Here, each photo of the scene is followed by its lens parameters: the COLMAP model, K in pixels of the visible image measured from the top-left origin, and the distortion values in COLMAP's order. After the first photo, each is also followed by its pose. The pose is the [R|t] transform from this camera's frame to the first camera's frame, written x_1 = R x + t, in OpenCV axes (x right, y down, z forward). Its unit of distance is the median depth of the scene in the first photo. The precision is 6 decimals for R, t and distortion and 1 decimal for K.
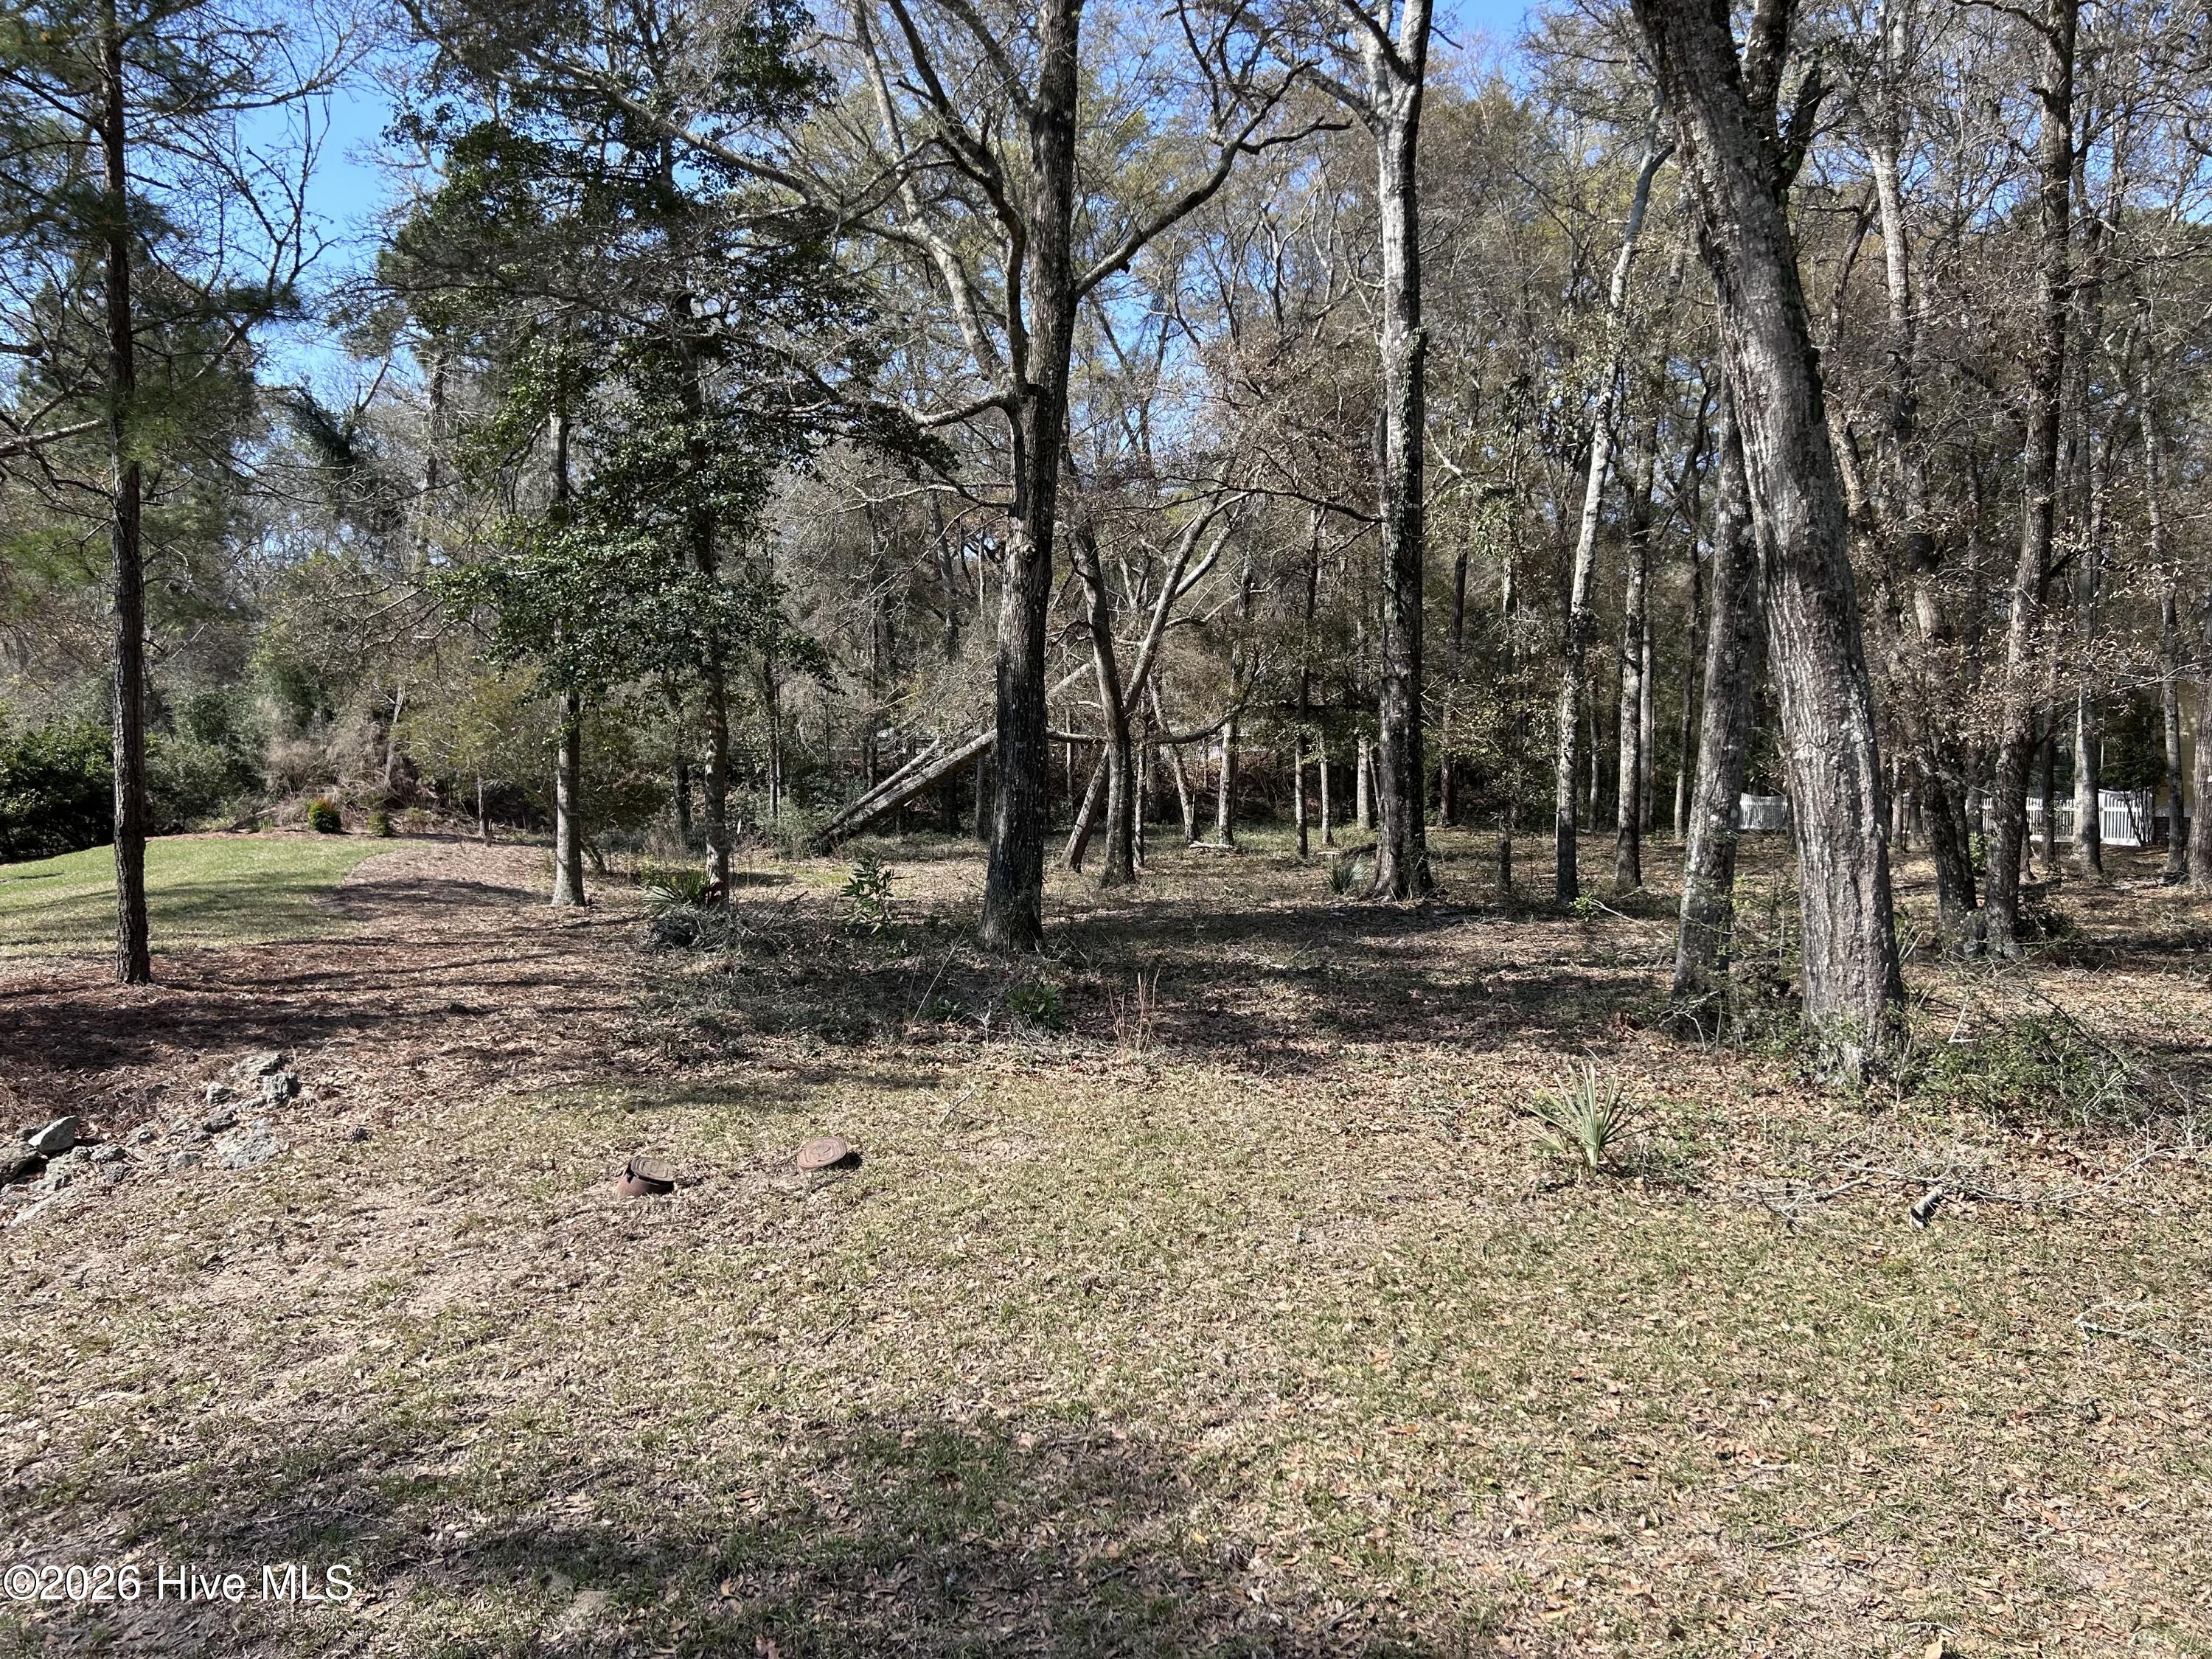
lens RADIAL K [[1704.5, 0, 1109.8], [0, 1704.5, 832.0], [0, 0, 1]] dist [0.063074, -0.062355]
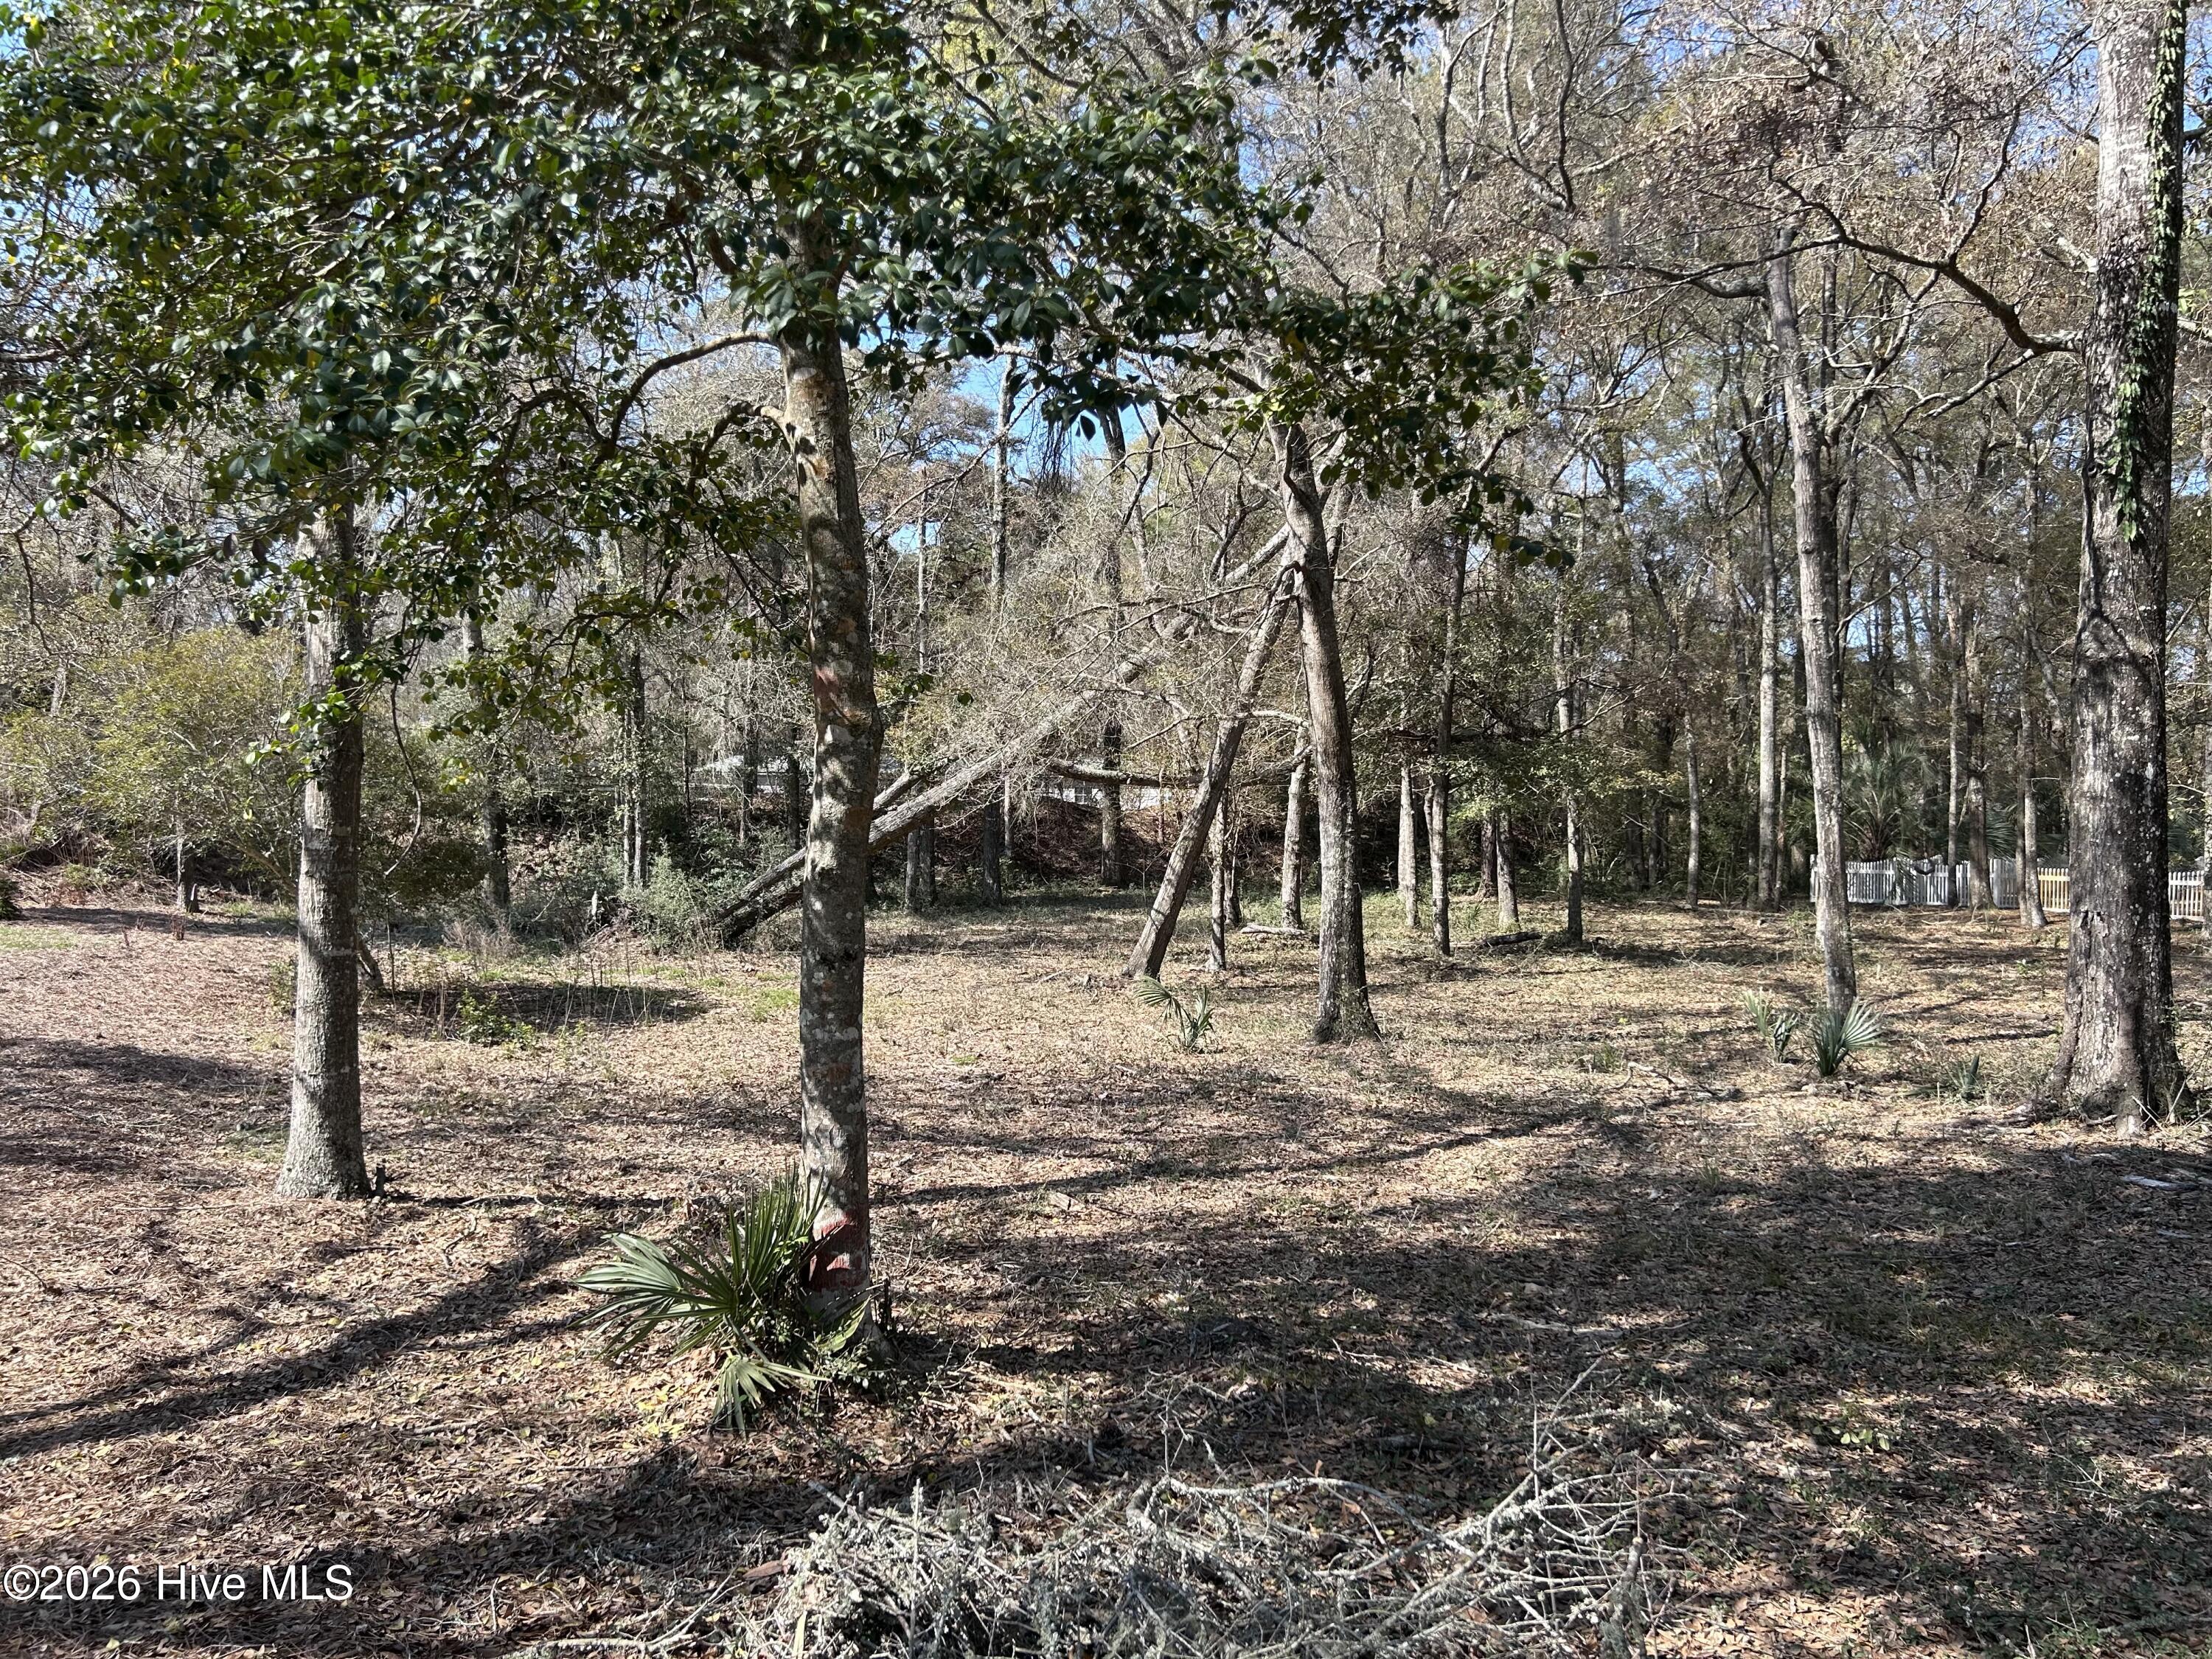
lens RADIAL K [[1685.3, 0, 1107.7], [0, 1685.3, 823.4], [0, 0, 1]] dist [0.059320, -0.052481]
pose [[0.991505, 0.012940, 0.129420, -0.280682], [-0.009240, 0.999533, -0.029143, -0.043576], [-0.129736, 0.027700, 0.991162, 0.874215]]
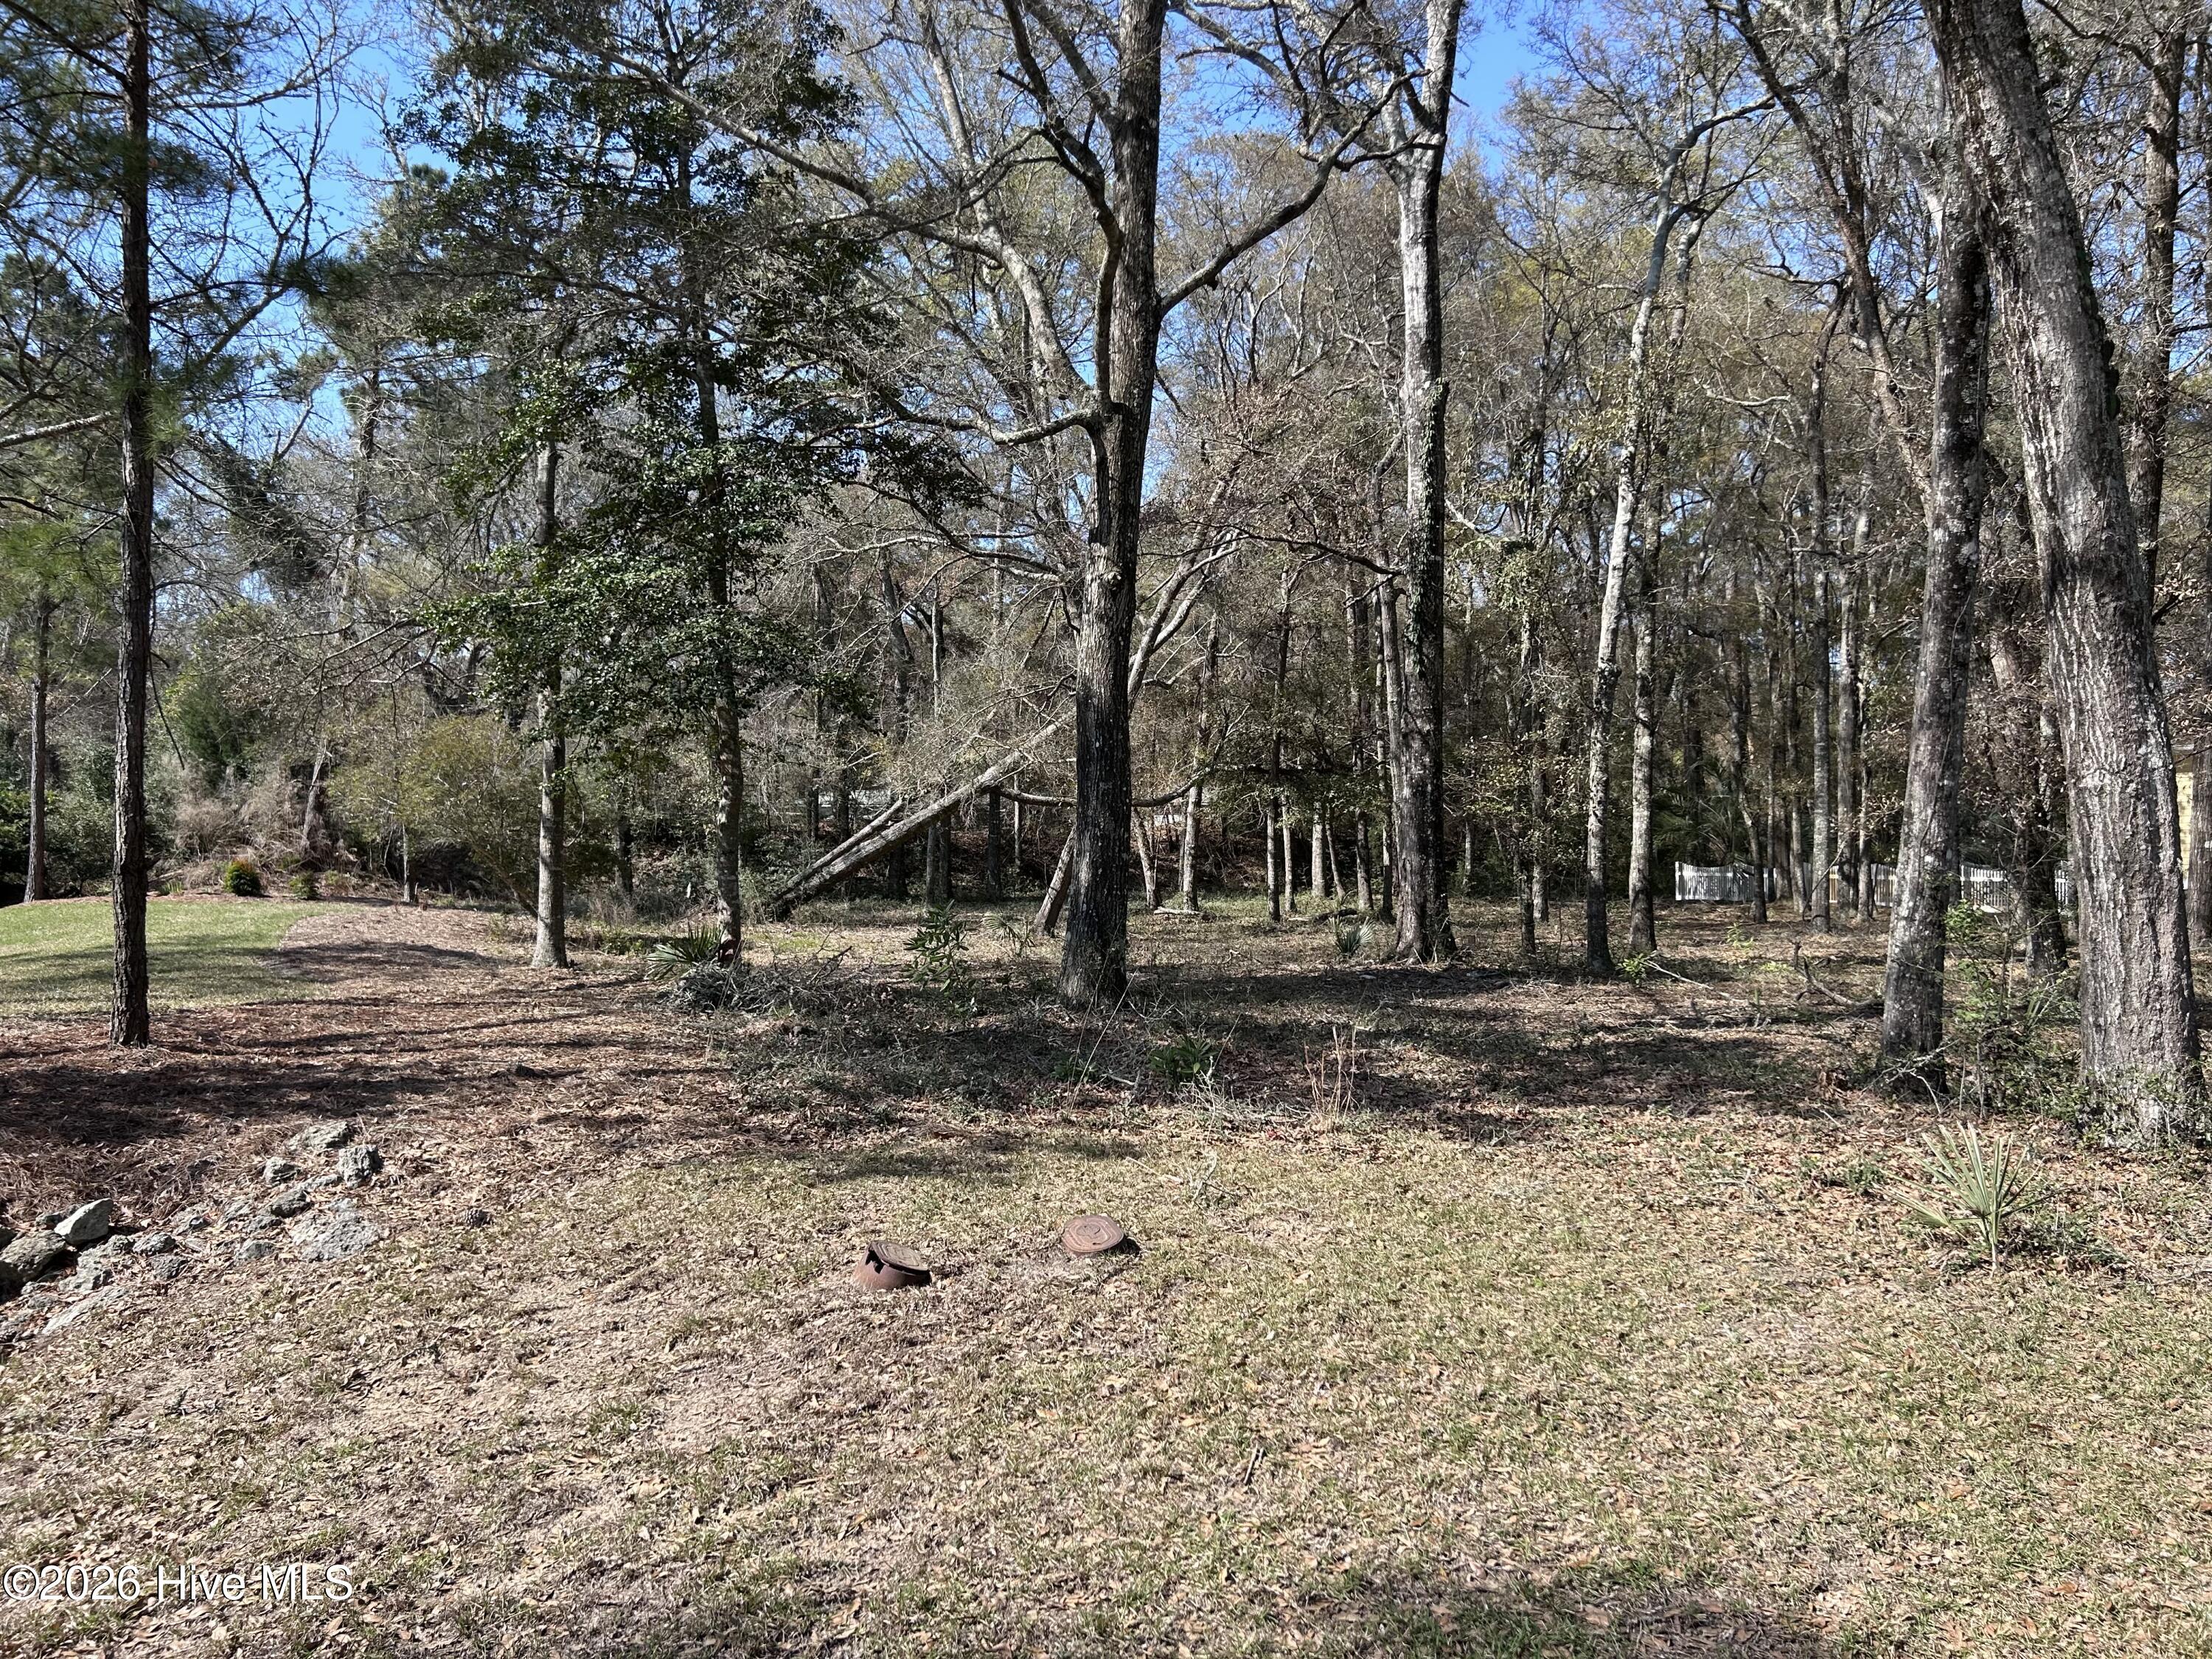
lens RADIAL K [[1698.7, 0, 1129.9], [0, 1698.7, 834.1], [0, 0, 1]] dist [0.062032, -0.060145]
pose [[0.997554, 0.006133, 0.069630, -0.097986], [-0.003194, 0.999102, -0.042250, 0.013146], [-0.069827, 0.041924, 0.996678, 0.077059]]
